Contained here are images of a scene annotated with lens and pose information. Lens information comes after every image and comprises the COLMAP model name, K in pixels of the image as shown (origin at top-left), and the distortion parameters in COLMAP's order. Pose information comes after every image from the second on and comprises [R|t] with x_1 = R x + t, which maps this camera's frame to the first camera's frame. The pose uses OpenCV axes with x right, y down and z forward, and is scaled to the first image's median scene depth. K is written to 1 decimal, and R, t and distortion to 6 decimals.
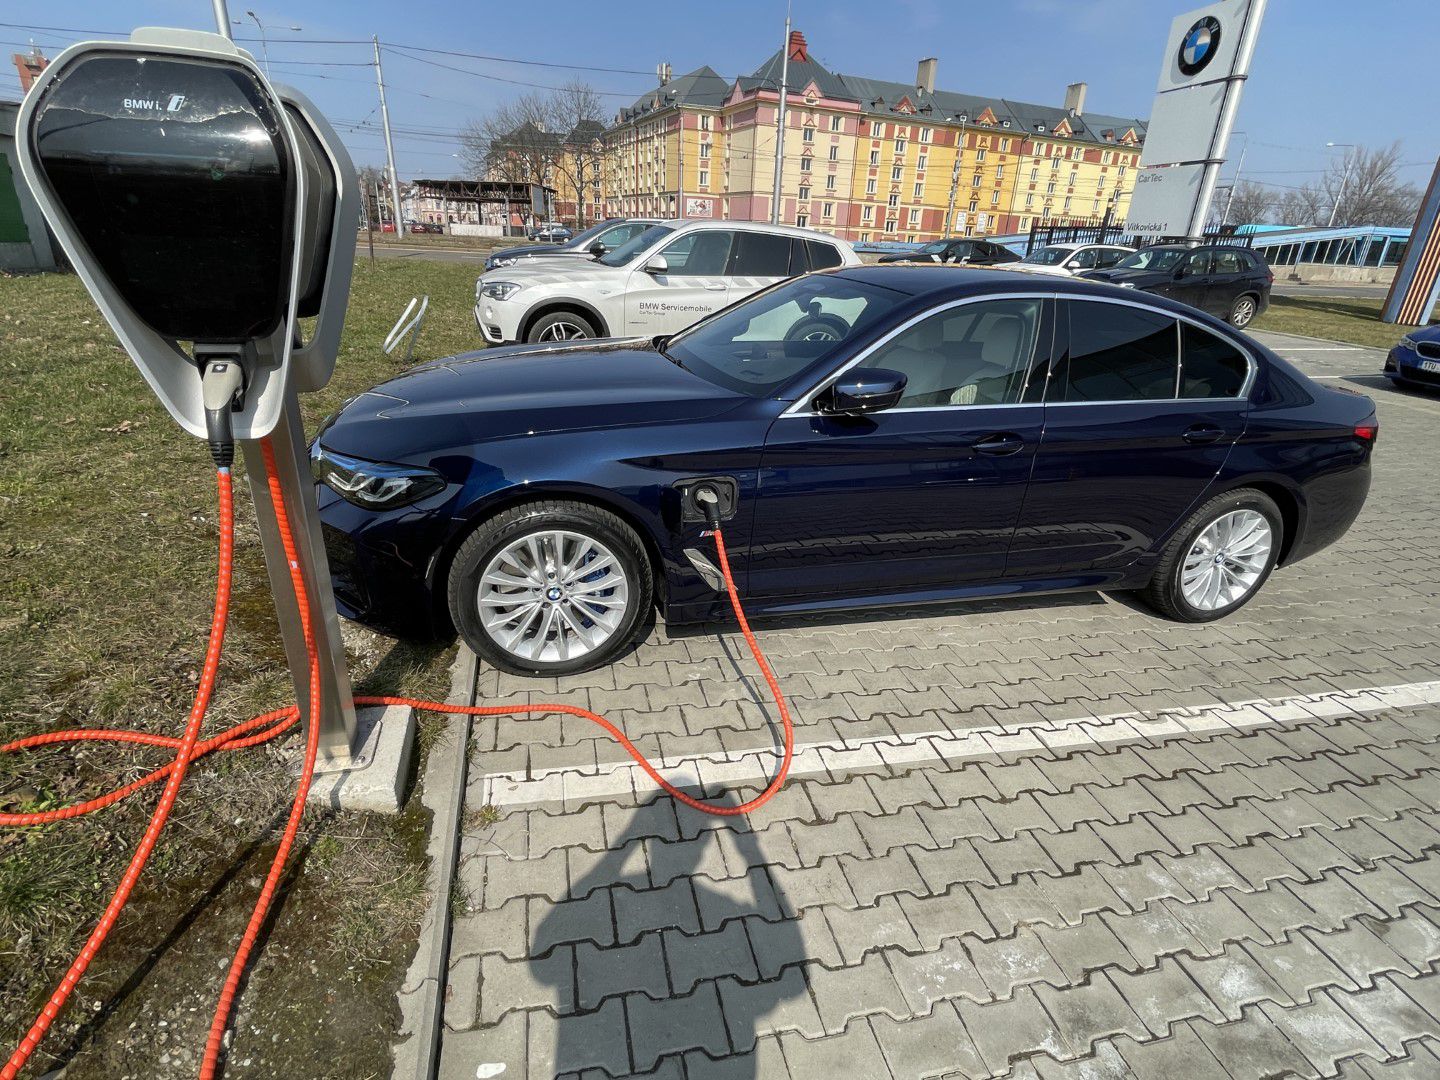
lens RADIAL K [[736.1, 0, 717.3], [0, 736.1, 540.2], [0, 0, 1]] dist [-0.000489, -0.000080]
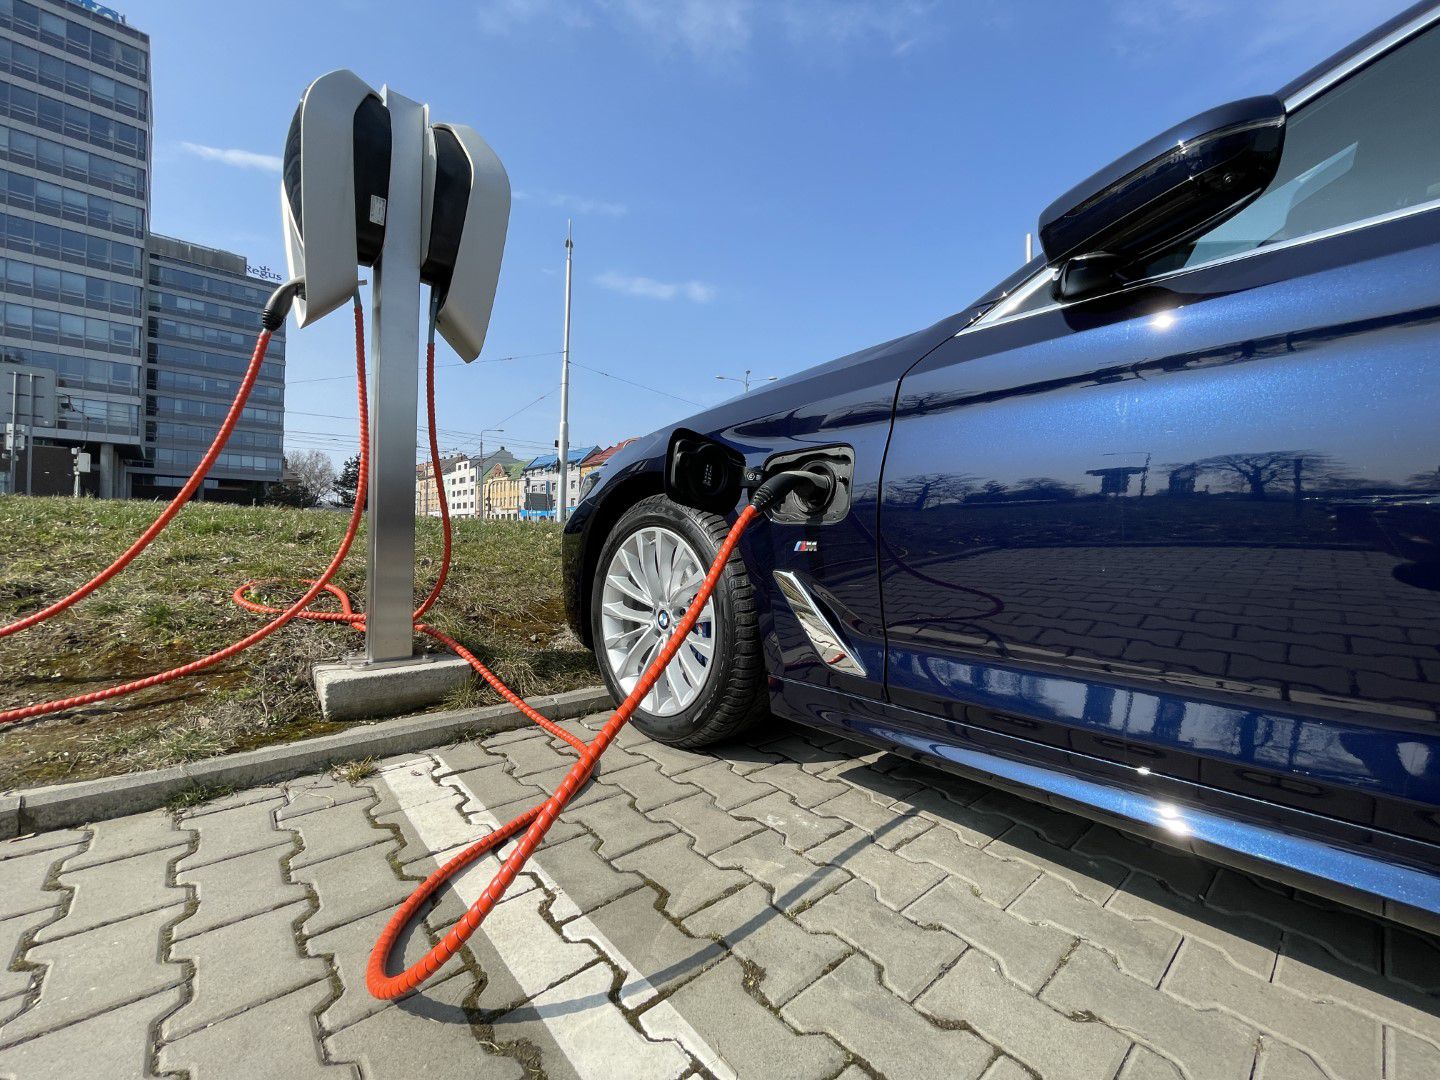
lens RADIAL K [[579.7, 0, 724.6], [0, 579.7, 538.3], [0, 0, 1]] dist [-0.009930, 0.000872]
pose [[0.476499, -0.035936, -0.878440, 0.381737], [-0.345684, 0.911030, -0.224781, 0.117214], [0.808363, 0.410771, 0.421683, 0.800632]]
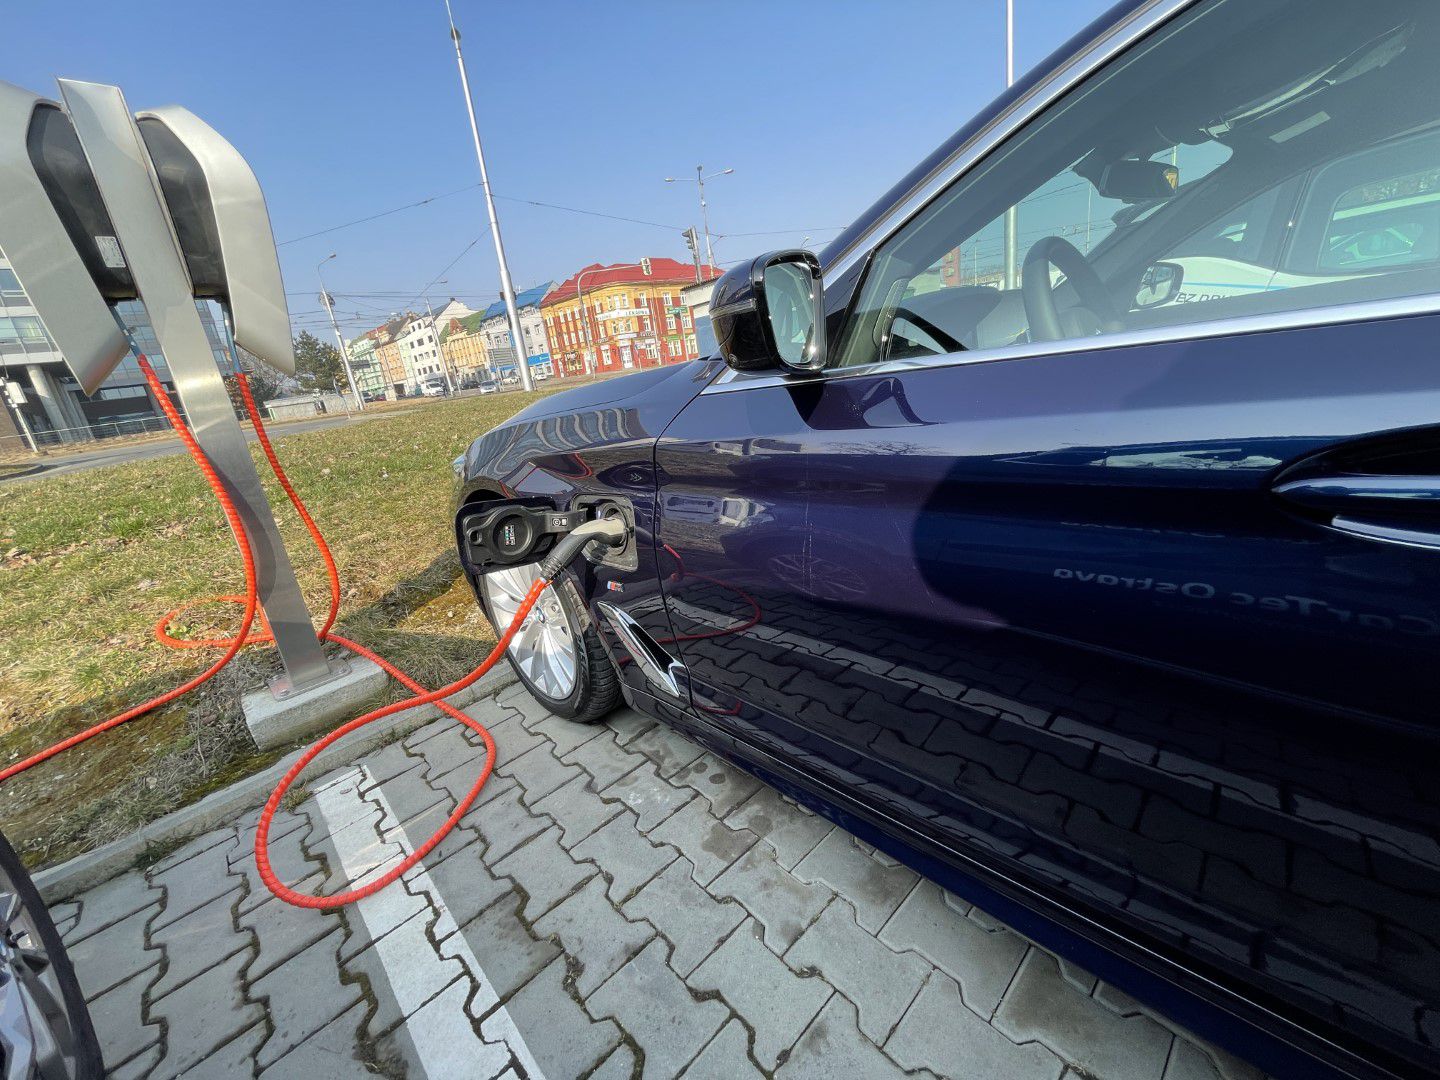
lens RADIAL K [[579.7, 0, 726.7], [0, 579.7, 536.2], [0, 0, 1]] dist [-0.009930, 0.000872]
pose [[0.493599, 0.147186, -0.857144, 0.476389], [-0.200522, 0.978281, 0.052514, -0.101491], [0.846257, 0.145955, 0.512392, 0.876058]]
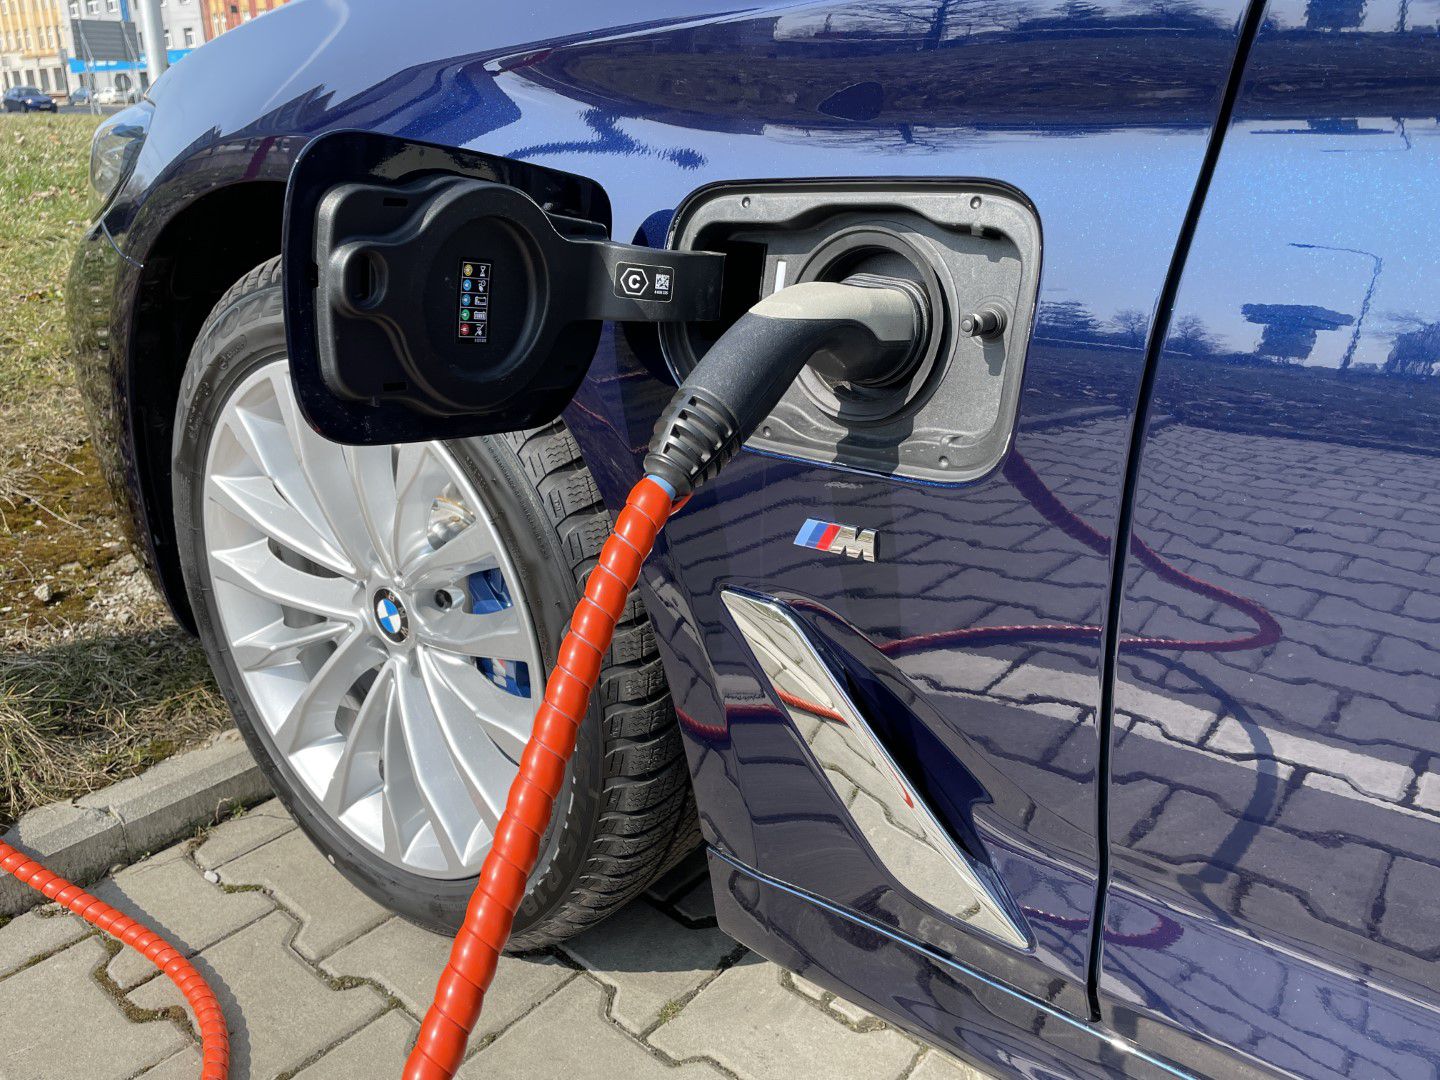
lens RADIAL K [[1149.7, 0, 723.8], [0, 1149.7, 528.0], [0, 0, 1]] dist [0.030470, -0.034079]
pose [[0.597408, 0.225243, -0.769655, 0.187359], [-0.291888, 0.954988, 0.052918, -0.018501], [0.746931, 0.193039, 0.636263, 0.862750]]
